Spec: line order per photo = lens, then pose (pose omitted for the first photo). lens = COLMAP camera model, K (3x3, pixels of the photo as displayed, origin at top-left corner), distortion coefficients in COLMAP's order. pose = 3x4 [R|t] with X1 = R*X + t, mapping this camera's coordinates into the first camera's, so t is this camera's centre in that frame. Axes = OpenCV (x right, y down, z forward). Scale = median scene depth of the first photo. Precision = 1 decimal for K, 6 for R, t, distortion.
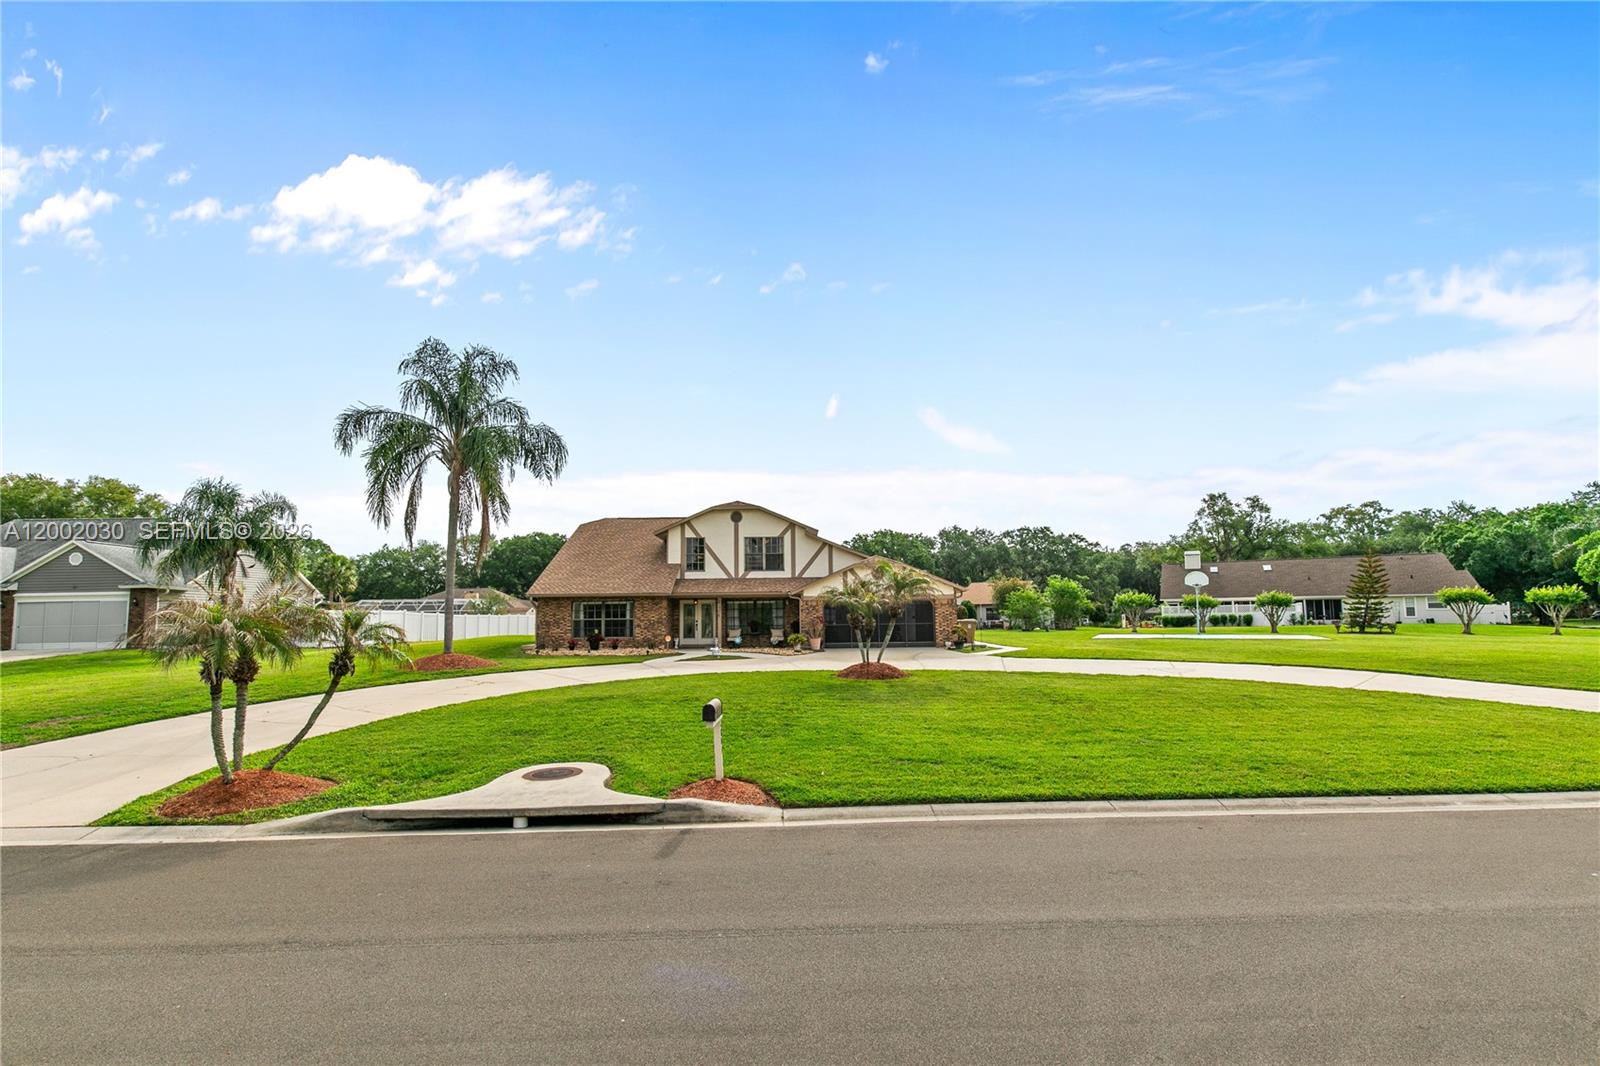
lens RADIAL K [[738.4, 0, 802.0], [0, 738.4, 540.2], [0, 0, 1]] dist [0.005253, 0.000321]
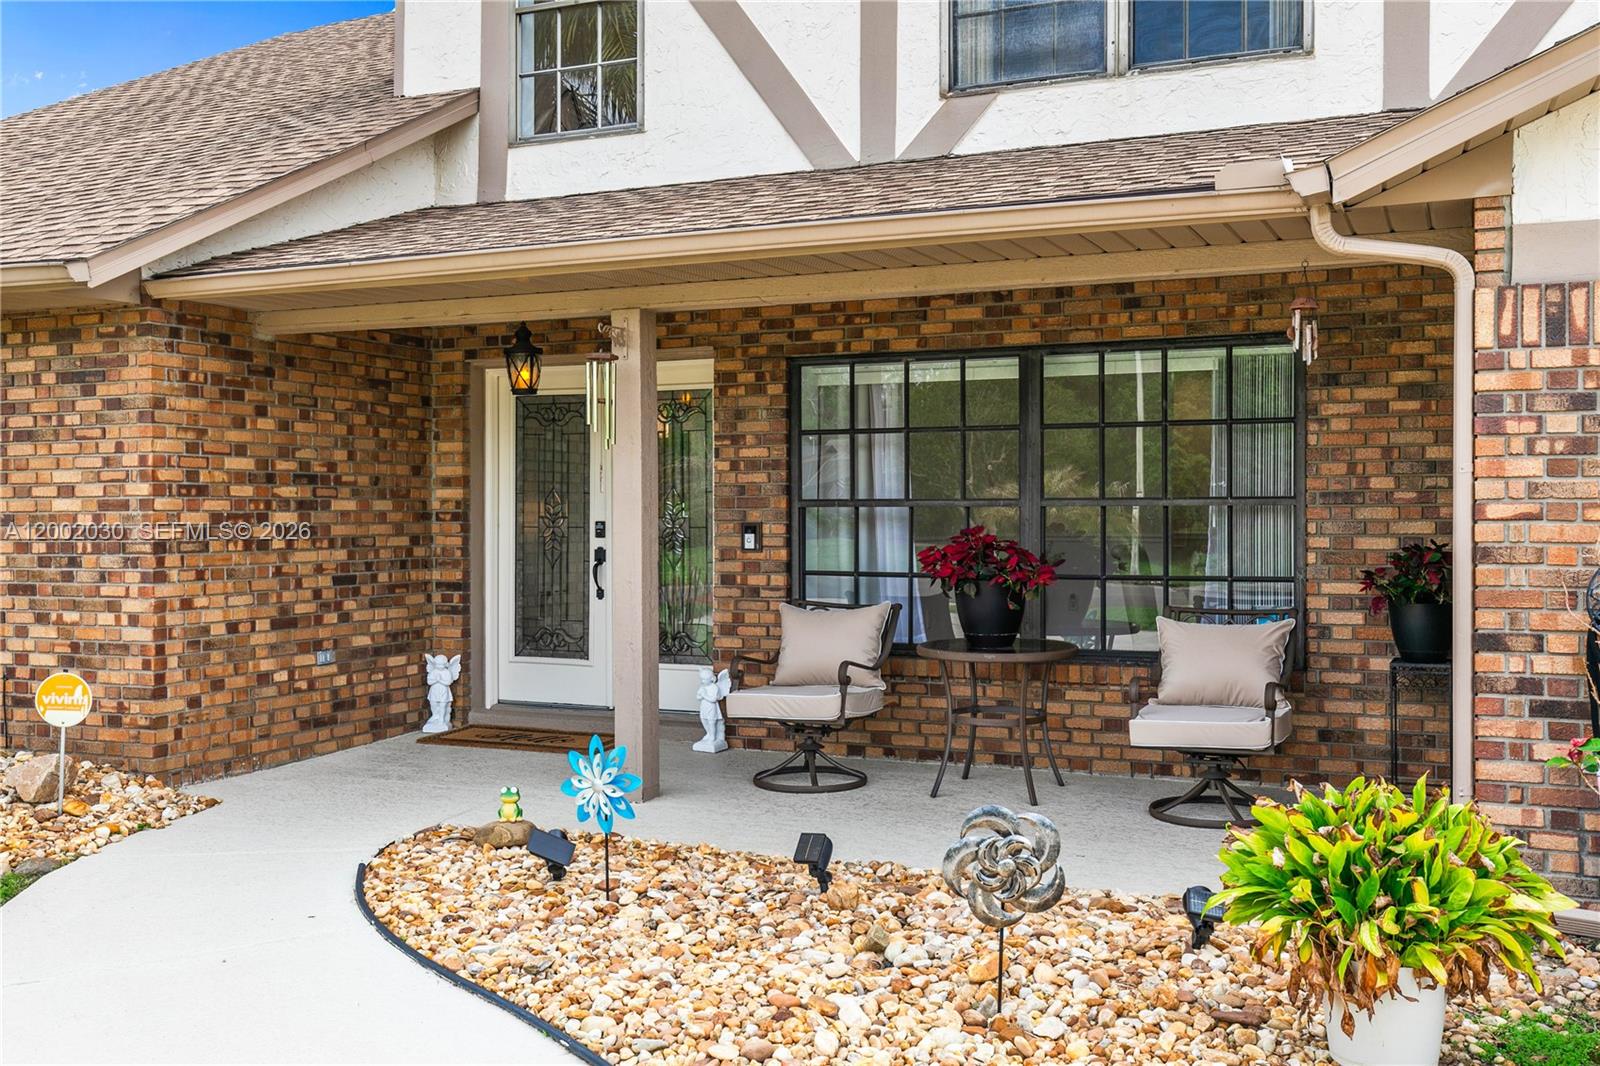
lens RADIAL K [[1537.4, 0, 815.1], [0, 1537.4, 520.1], [0, 0, 1]] dist [0.009588, 0.013692]
pose [[0.912960, 0.012436, -0.407859, 0.001329], [0.035134, 0.993428, 0.108936, 0.080446], [0.406533, -0.113784, 0.906523, 0.772420]]
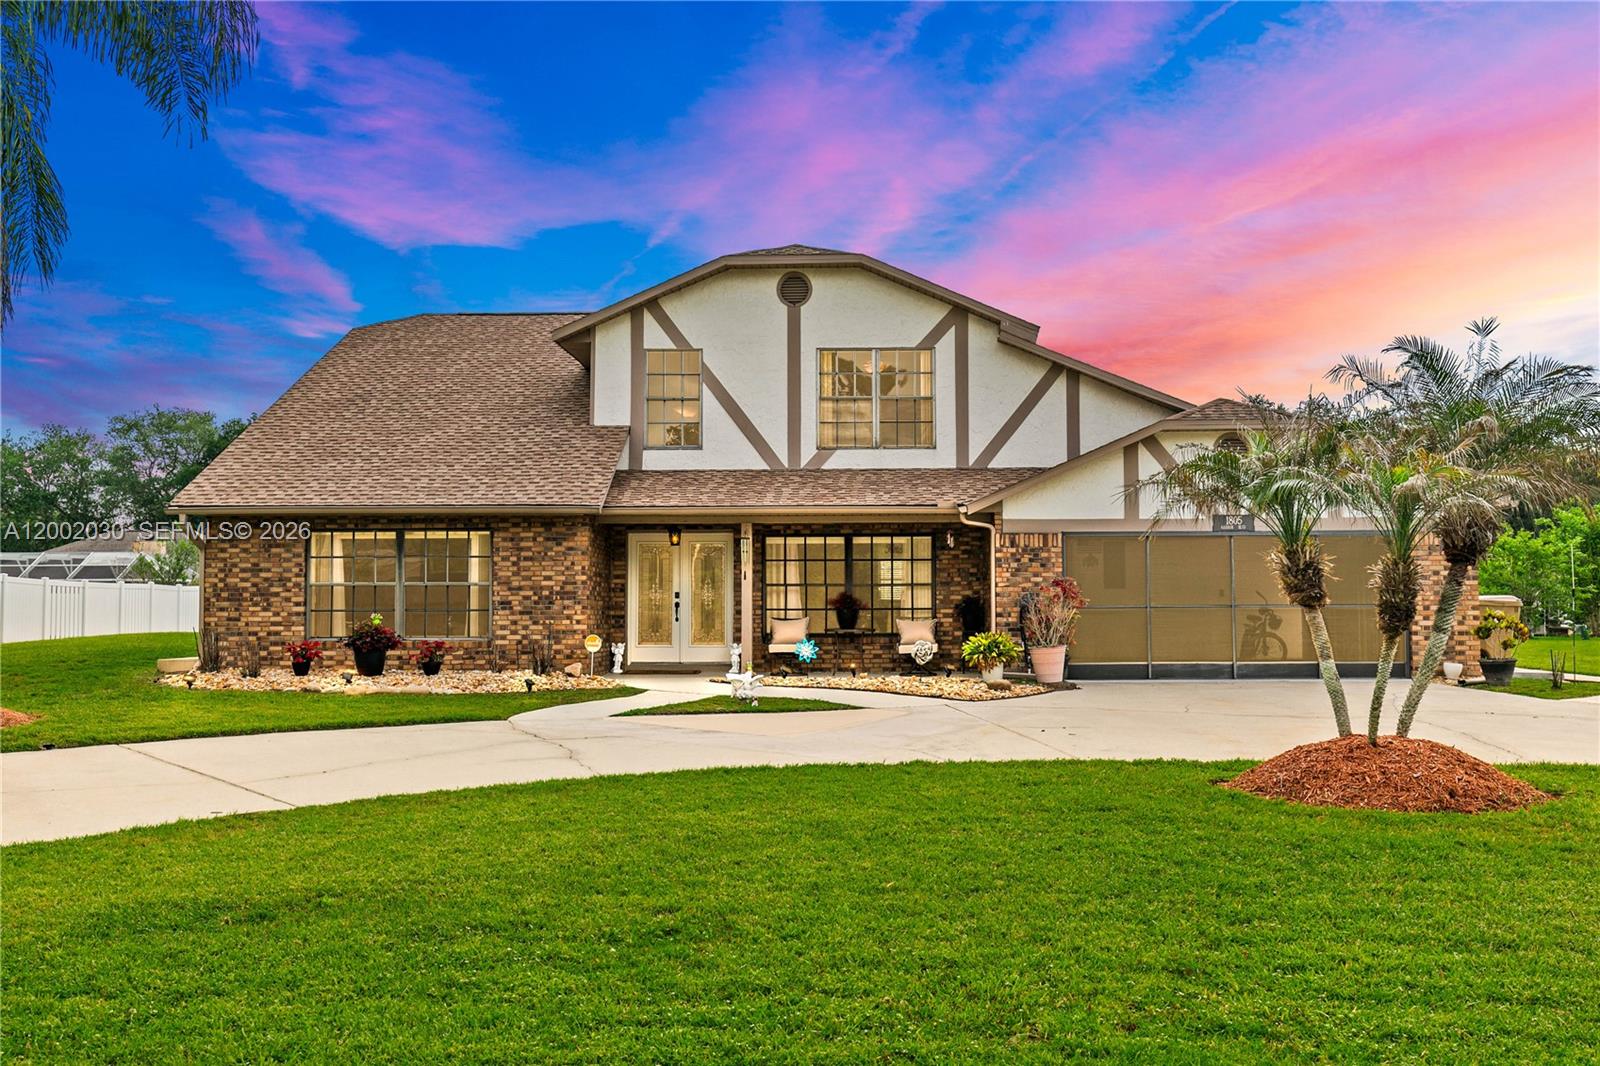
lens RADIAL K [[1537.4, 0, 815.1], [0, 1537.4, 520.1], [0, 0, 1]] dist [0.009588, 0.013692]
pose [[0.999180, 0.007215, -0.039844, -0.050798], [-0.005386, 0.998936, 0.045800, 0.042375], [0.040132, -0.045548, 0.998156, 0.294573]]
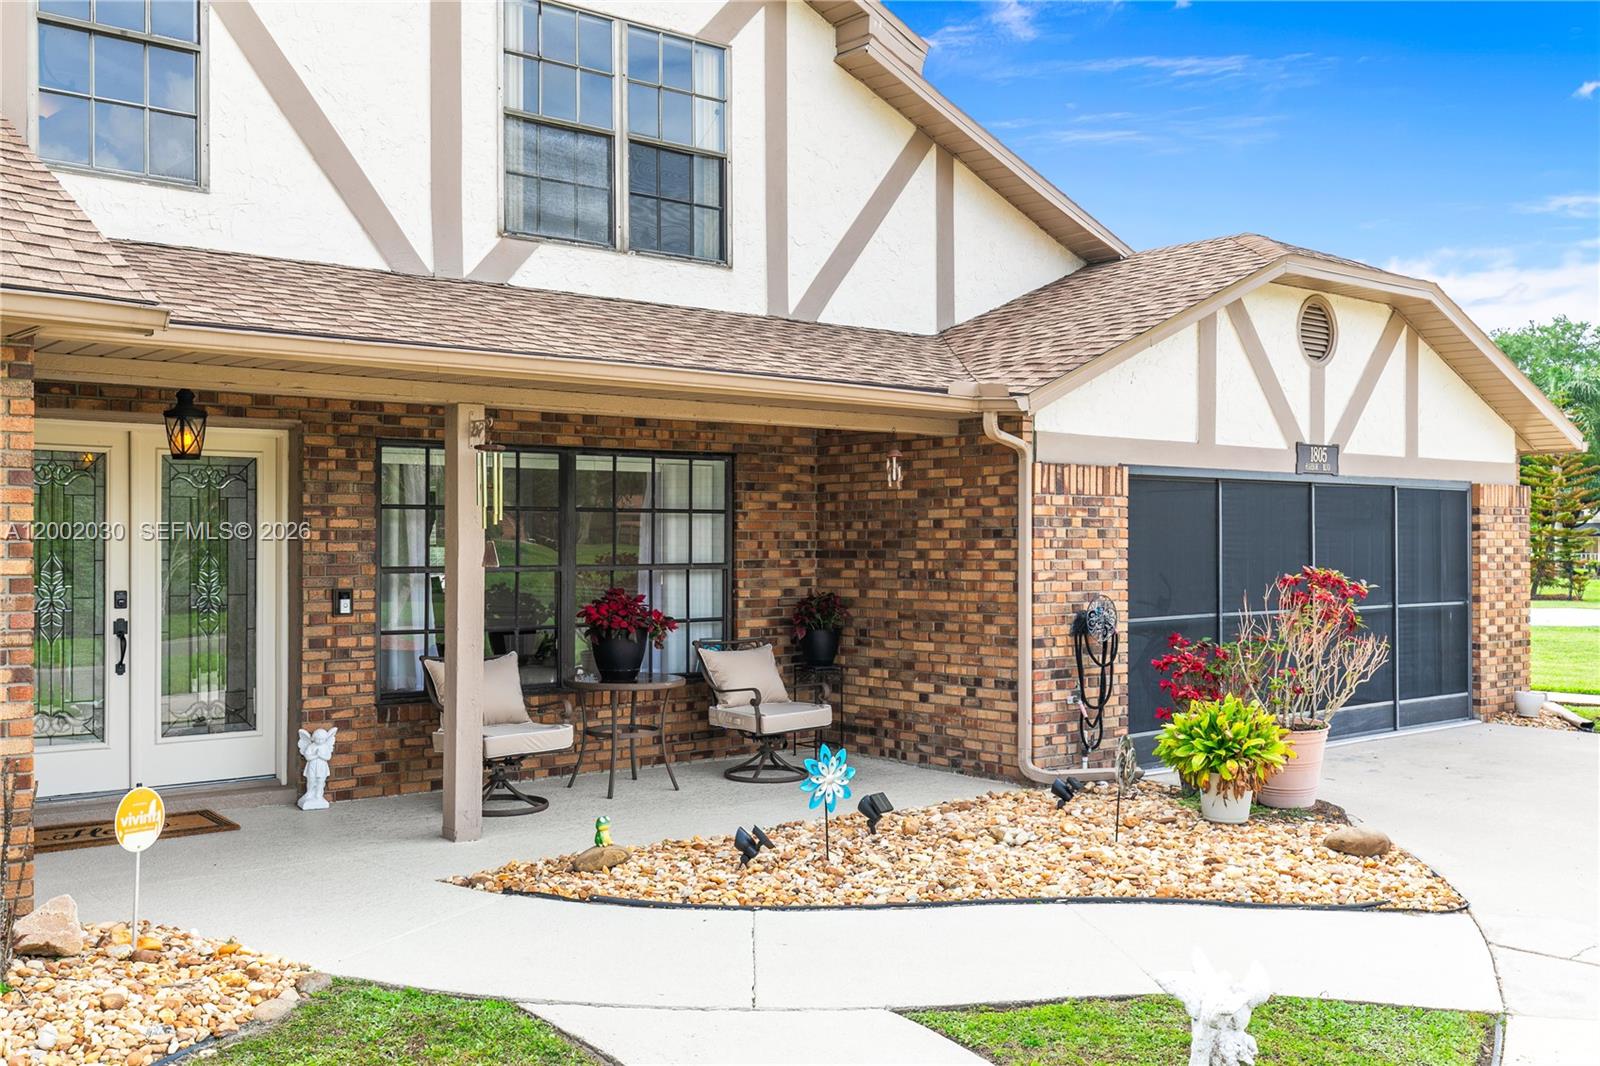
lens RADIAL K [[1537.4, 0, 815.1], [0, 1537.4, 520.1], [0, 0, 1]] dist [0.009588, 0.013692]
pose [[0.771503, 0.021937, 0.635847, -0.214566], [-0.077847, 0.995151, 0.060122, 0.073385], [-0.631445, -0.095884, 0.769470, 0.738056]]
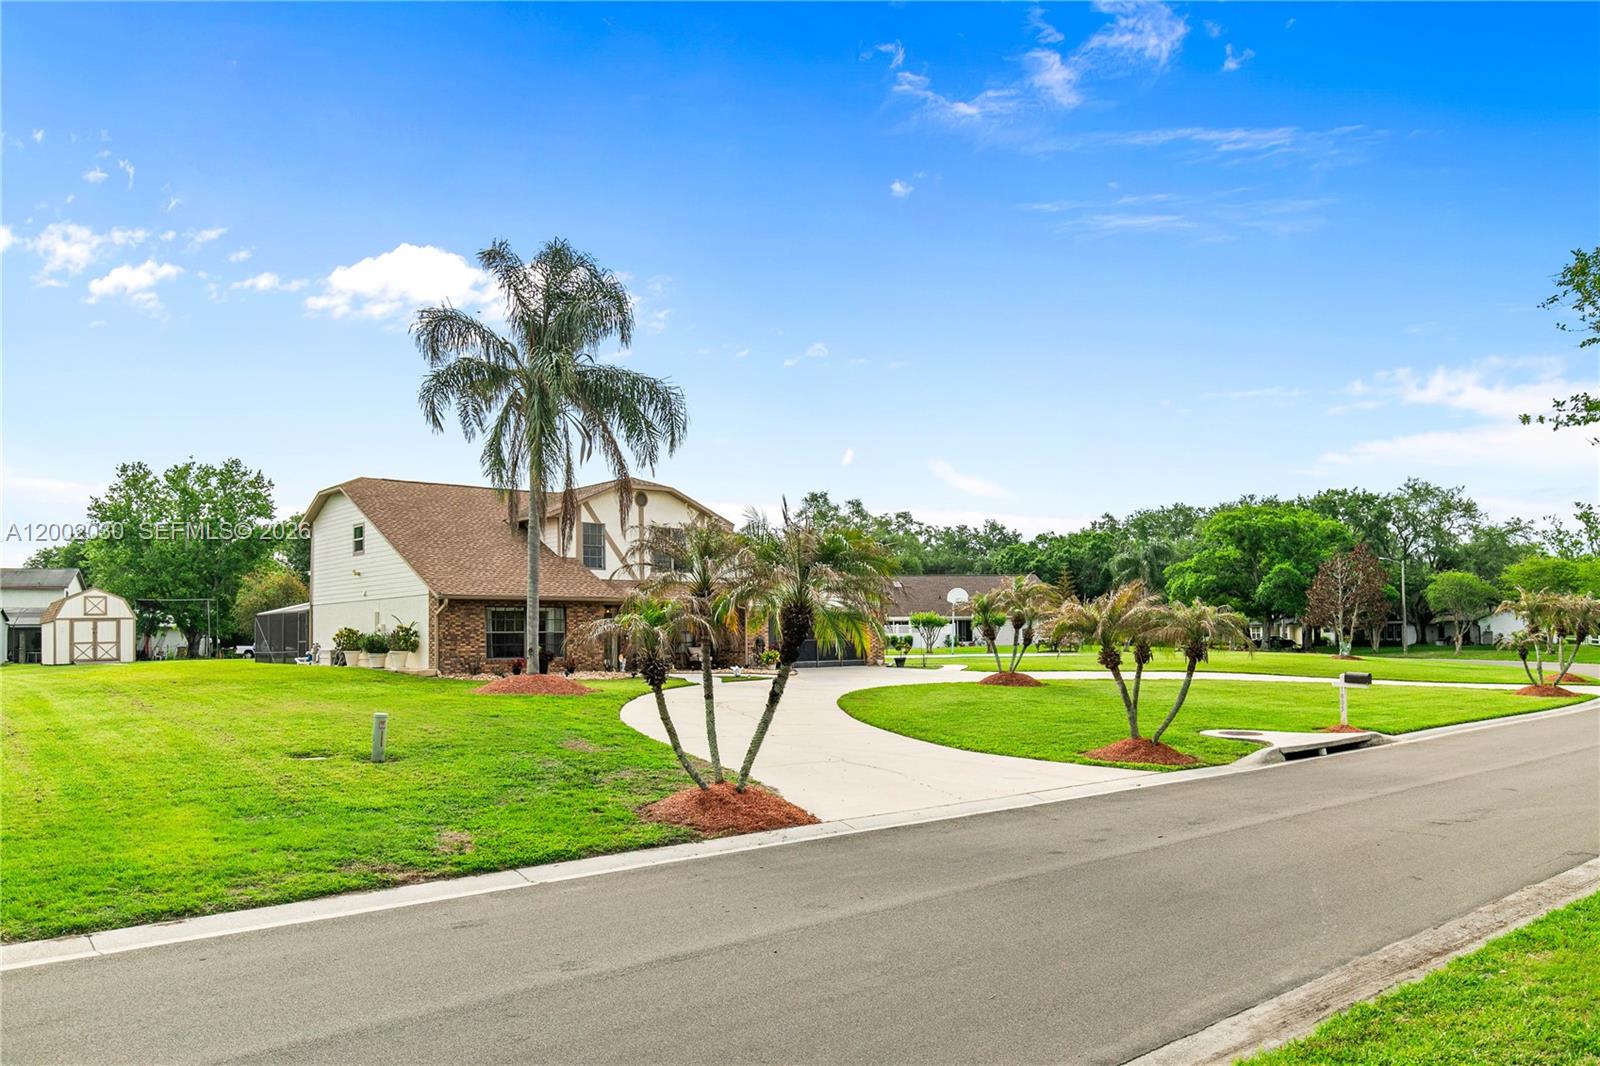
lens RADIAL K [[1181.0, 0, 810.7], [0, 1181.0, 576.0], [0, 0, 1]] dist [-0.004896, 0.000215]
pose [[0.762053, 0.036894, 0.646463, -0.742981], [-0.065010, 0.997690, 0.019696, 0.011780], [-0.644243, -0.057036, 0.762691, -0.038680]]
